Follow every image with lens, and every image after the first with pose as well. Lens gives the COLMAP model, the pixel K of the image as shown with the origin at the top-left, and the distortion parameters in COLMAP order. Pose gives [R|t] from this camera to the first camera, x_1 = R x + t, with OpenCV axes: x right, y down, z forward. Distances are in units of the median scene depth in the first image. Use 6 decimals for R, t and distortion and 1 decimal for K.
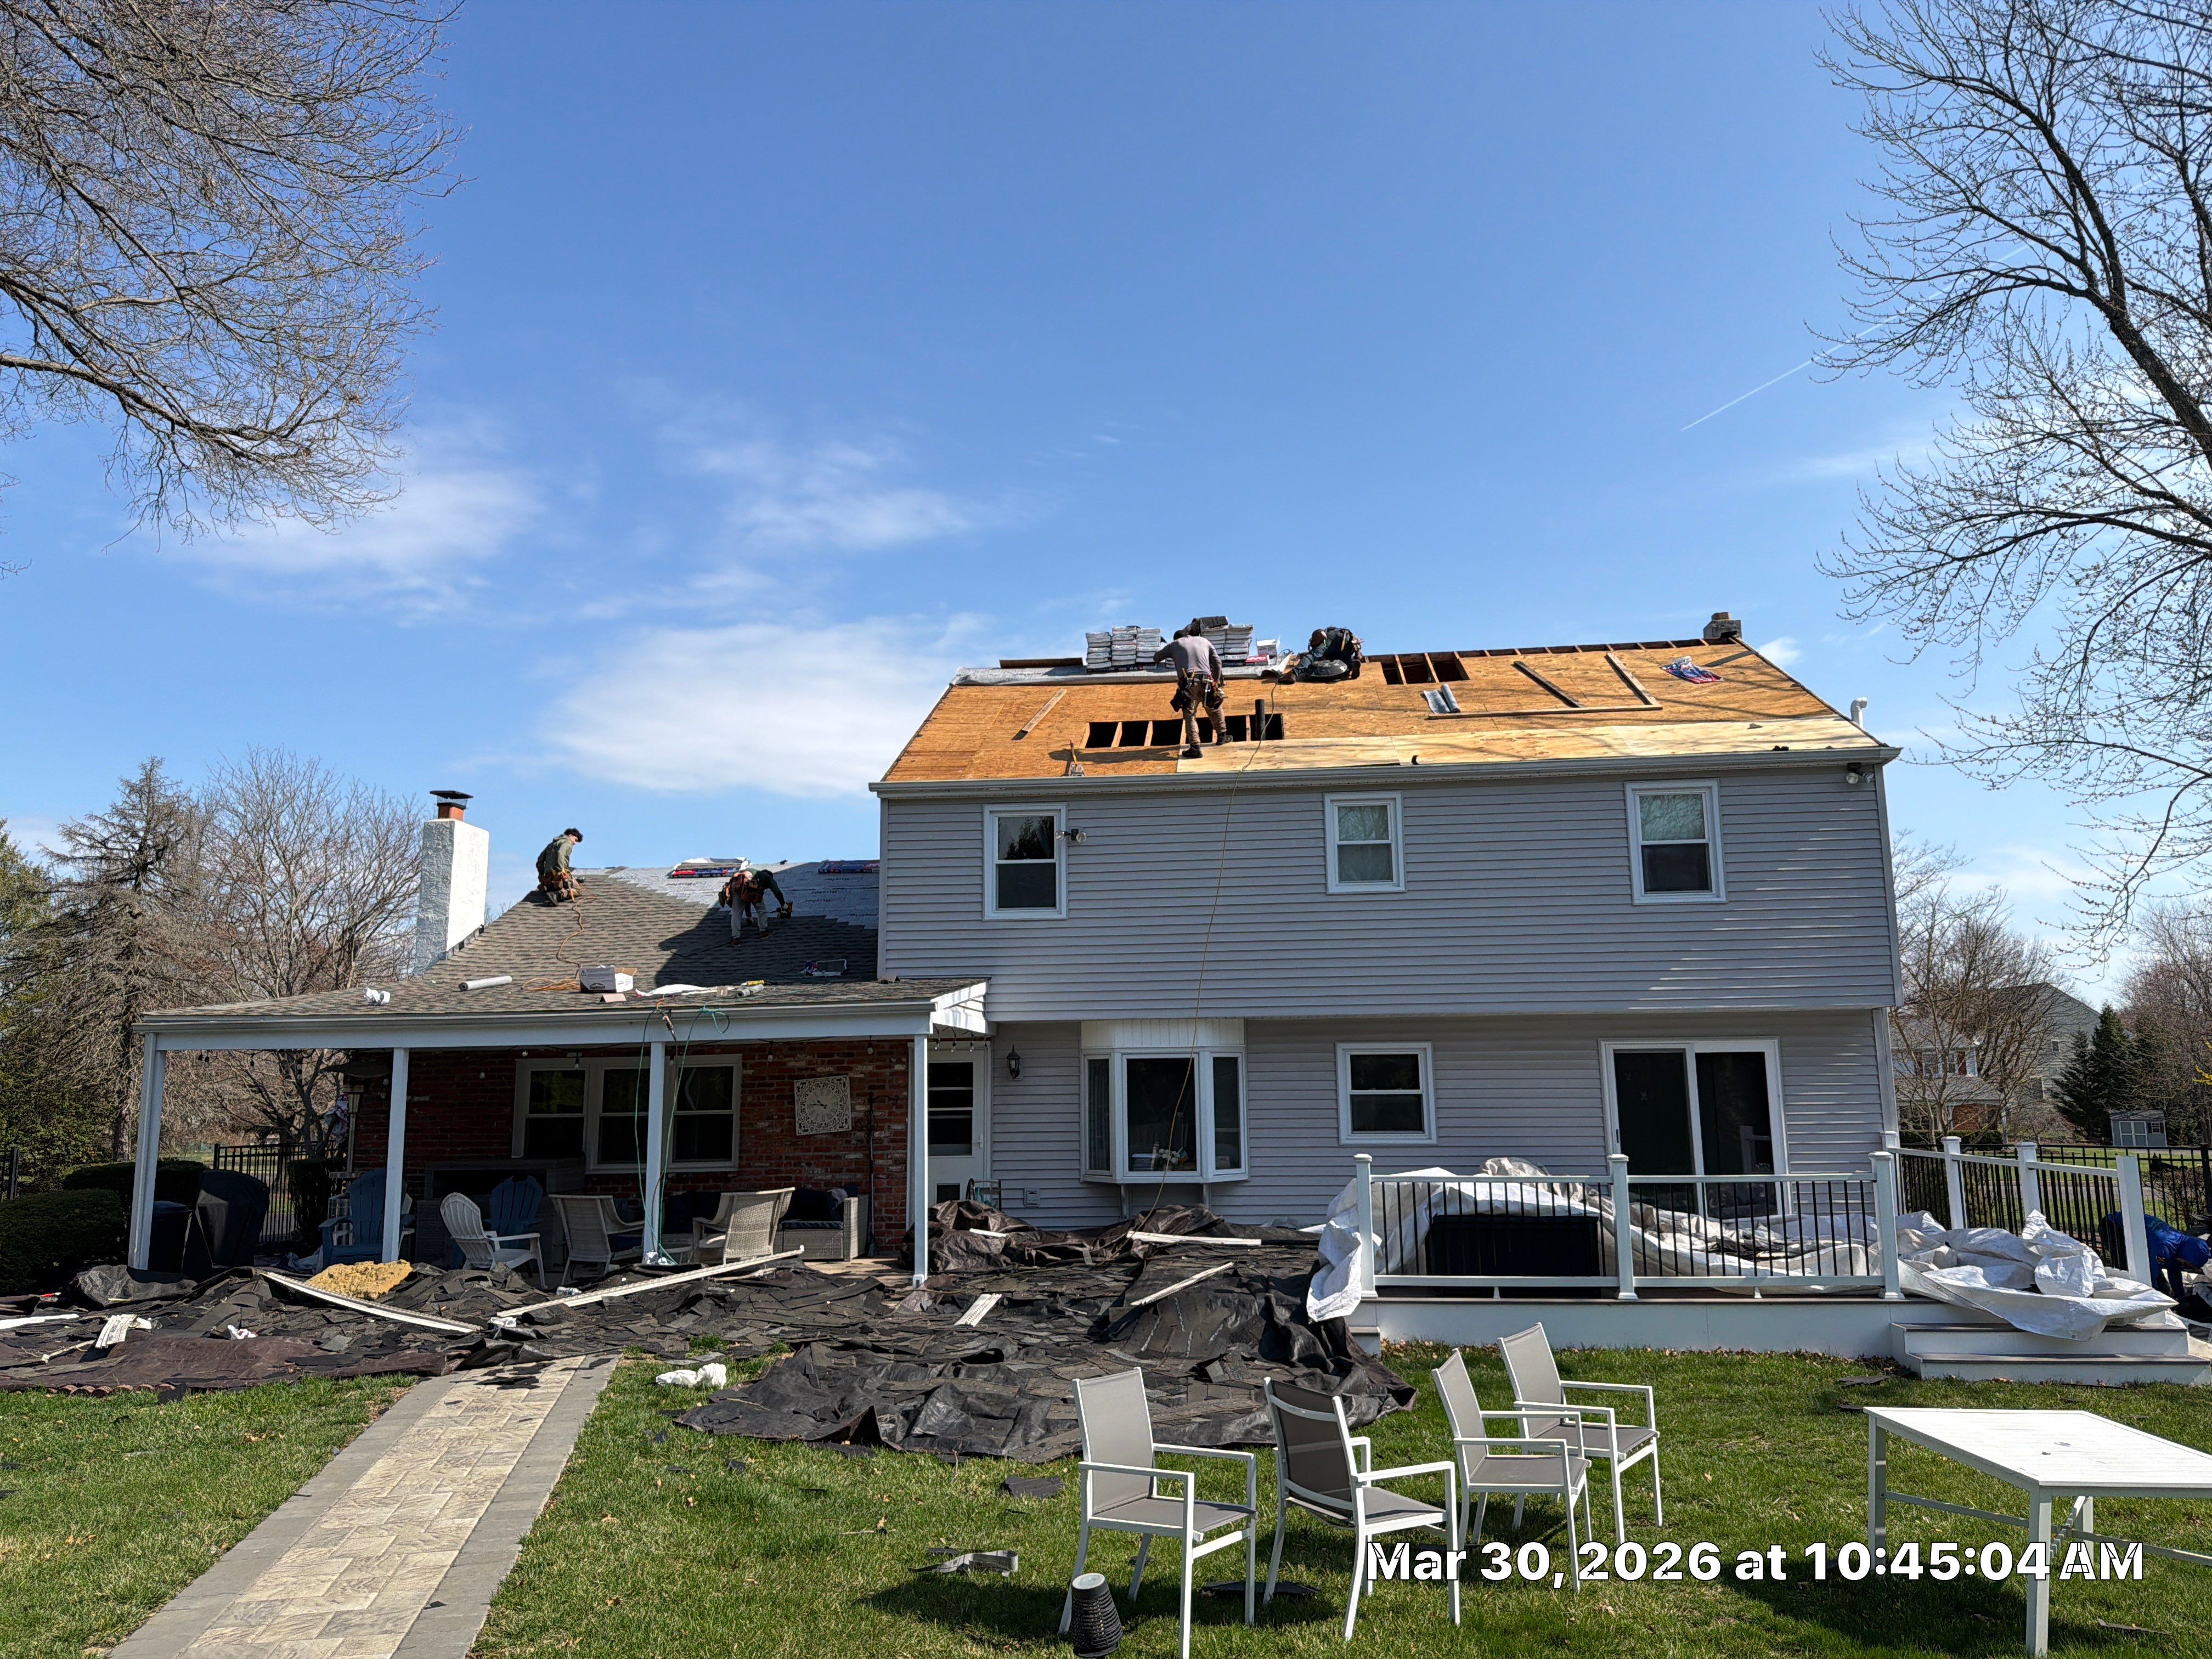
lens RADIAL K [[1511.5, 0, 1118.5], [0, 1511.5, 833.8], [0, 0, 1]] dist [0.072757, -0.080085]
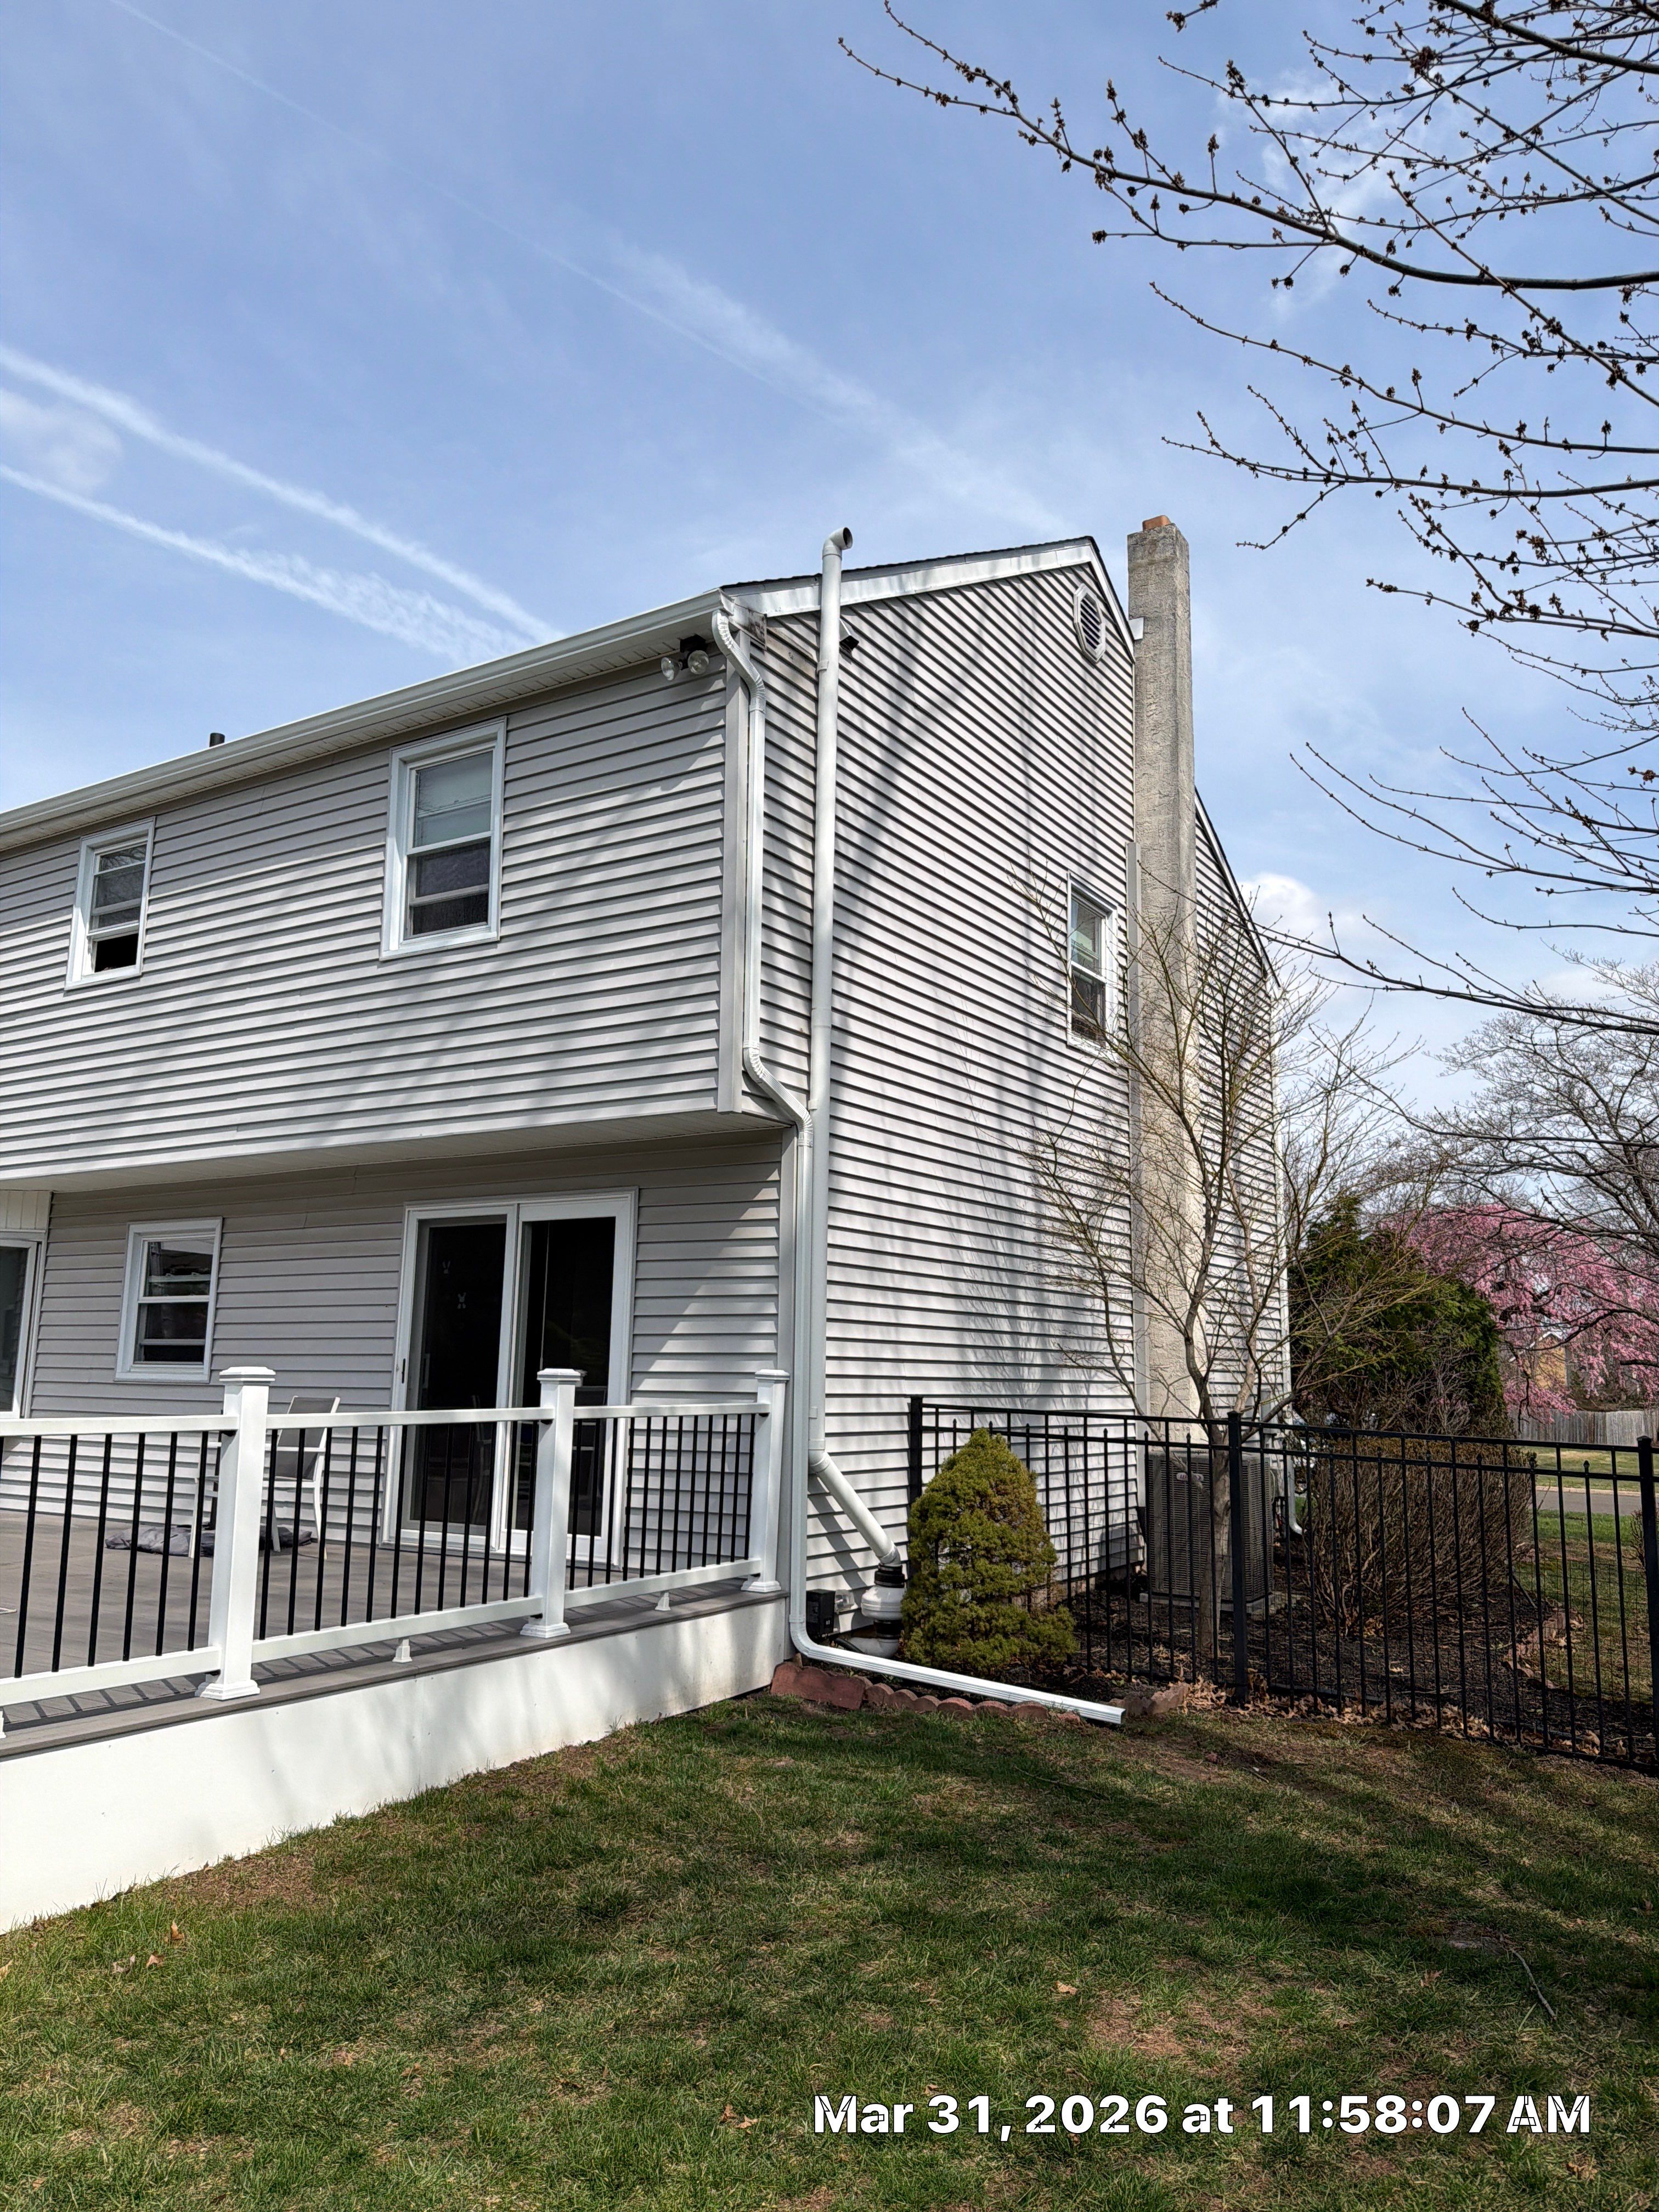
lens RADIAL K [[1503.8, 0, 828.8], [0, 1503.8, 1147.2], [0, 0, 1]] dist [0.070968, -0.040513]
pose [[0.897171, -0.035958, -0.440217, 0.710440], [0.032393, 0.999353, -0.015612, 0.126378], [0.440494, -0.000254, 0.897756, 0.548436]]
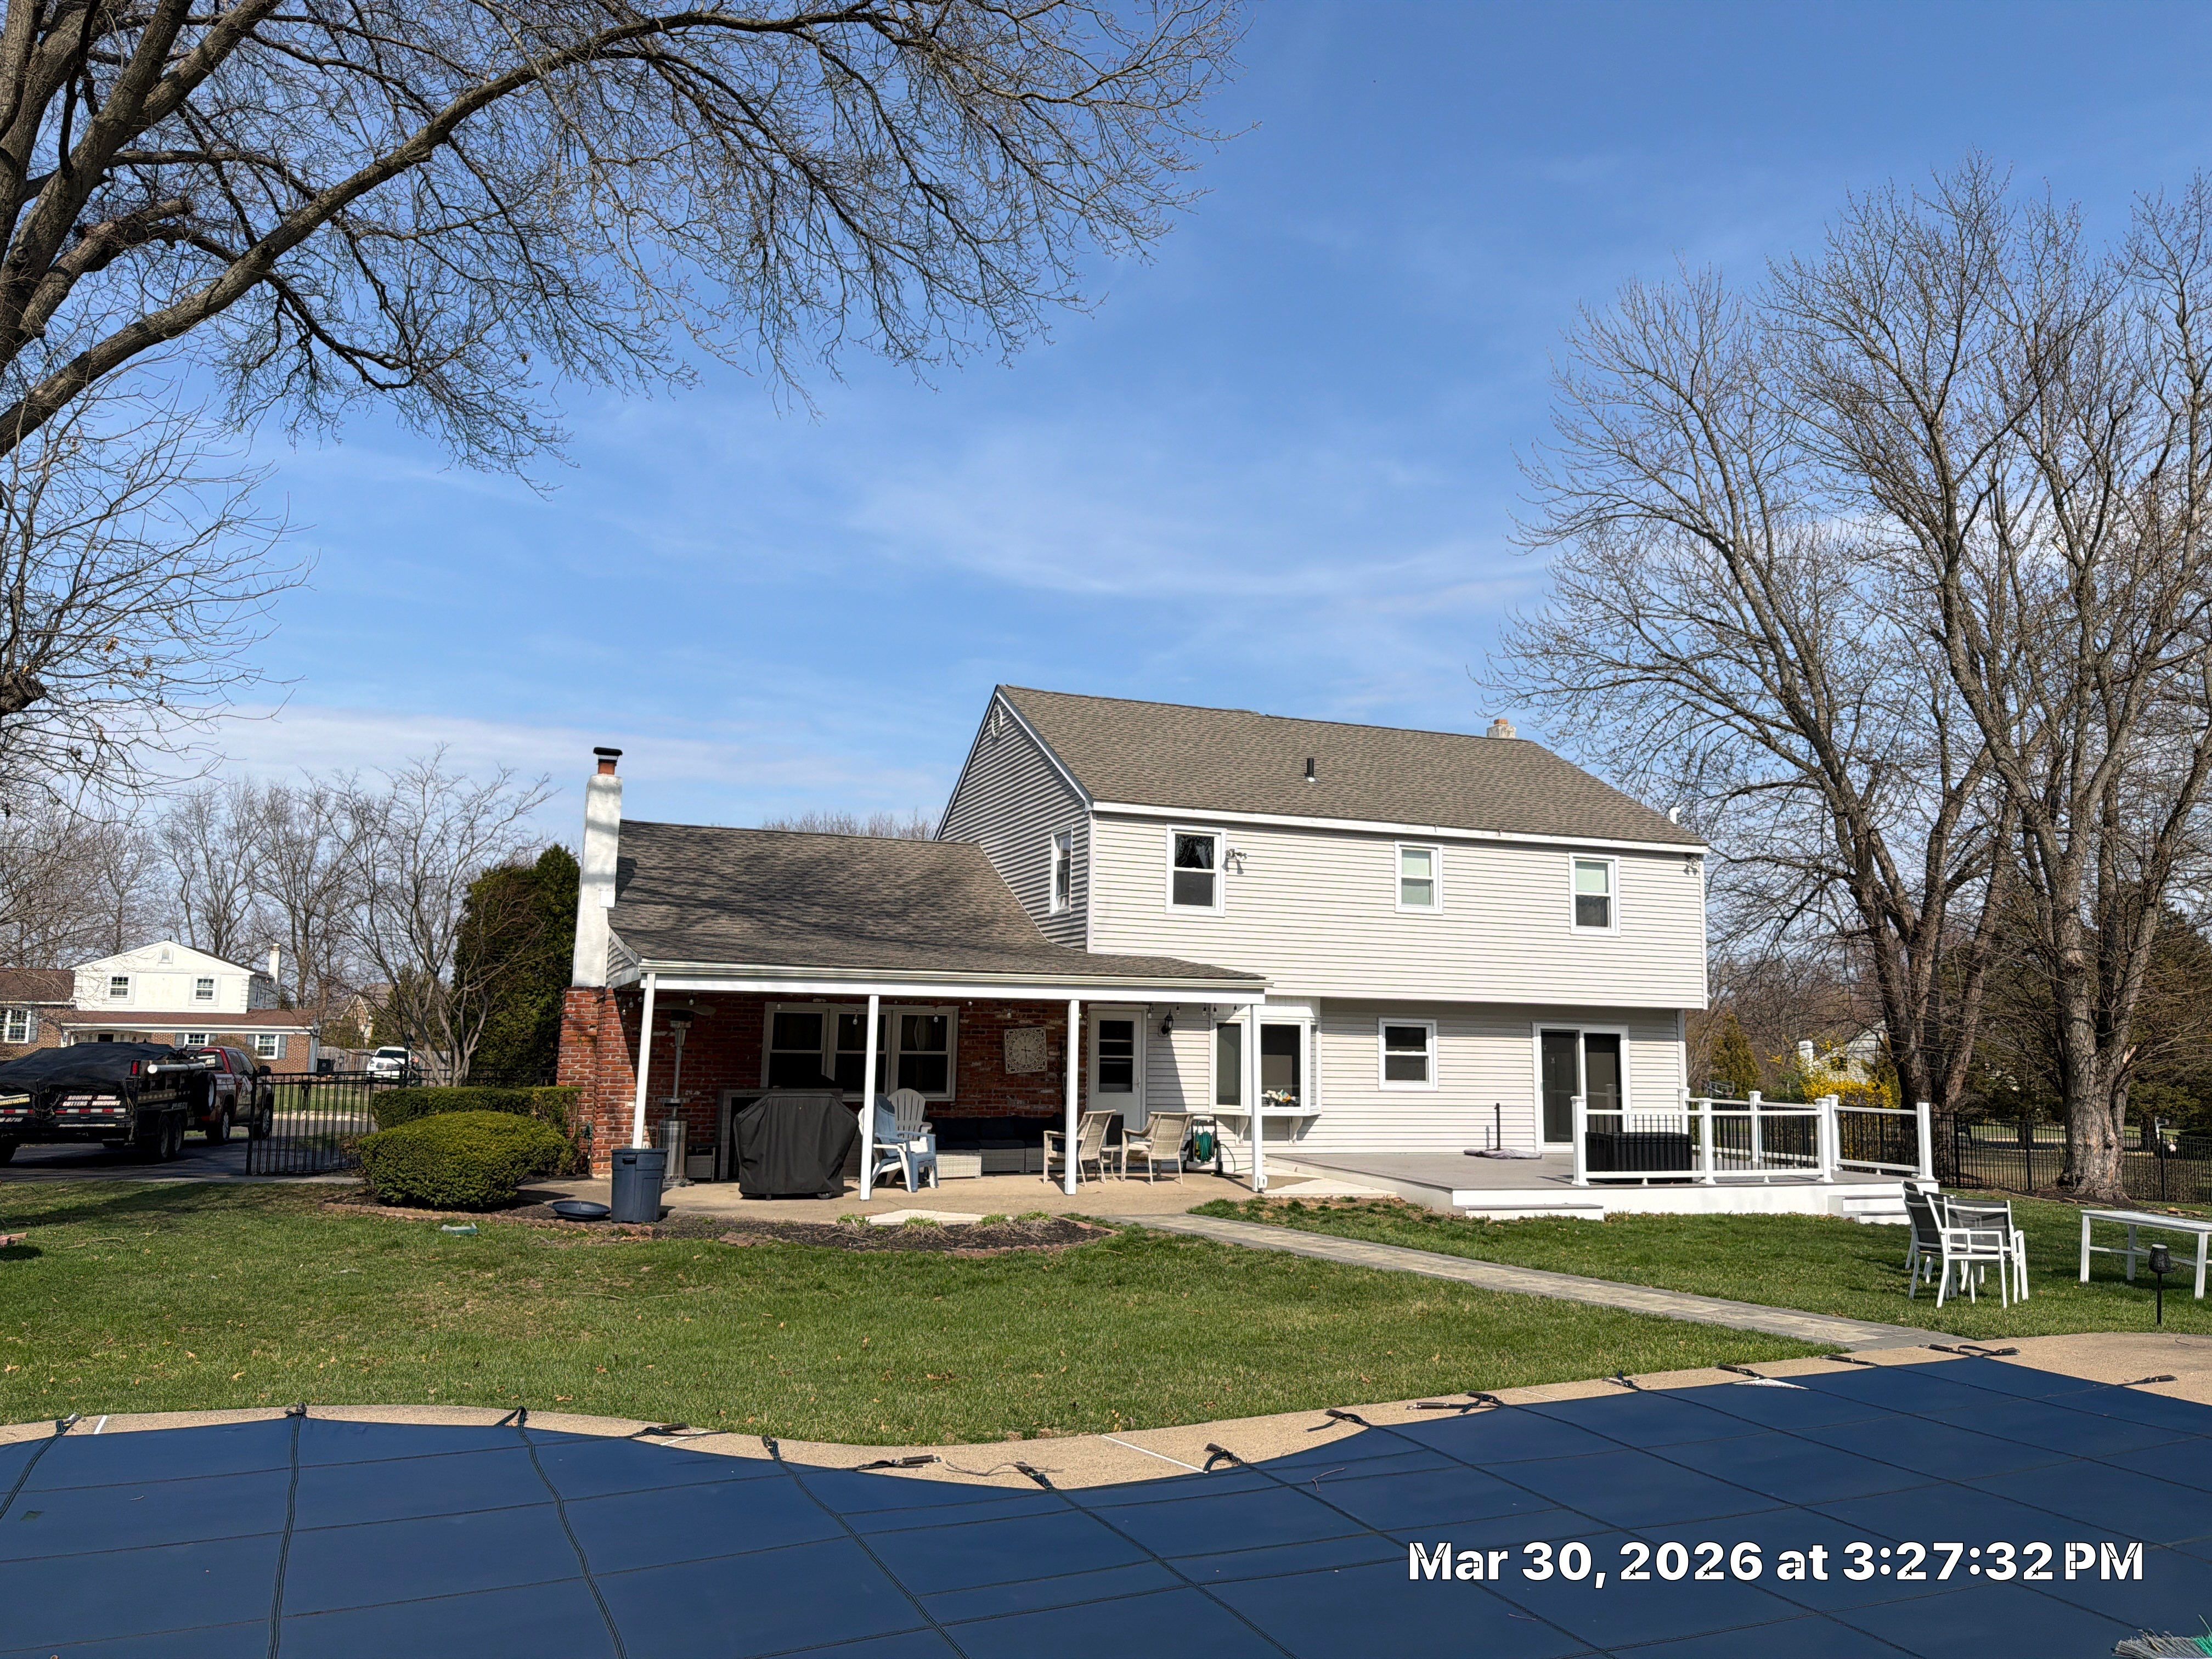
lens RADIAL K [[1503.8, 0, 1100.0], [0, 1503.8, 834.3], [0, 0, 1]] dist [0.070968, -0.040513]
pose [[0.897366, 0.090018, 0.432008, -0.707716], [-0.102868, 0.994674, 0.006417, -0.012194], [-0.429130, -0.050198, 0.901847, -0.135425]]
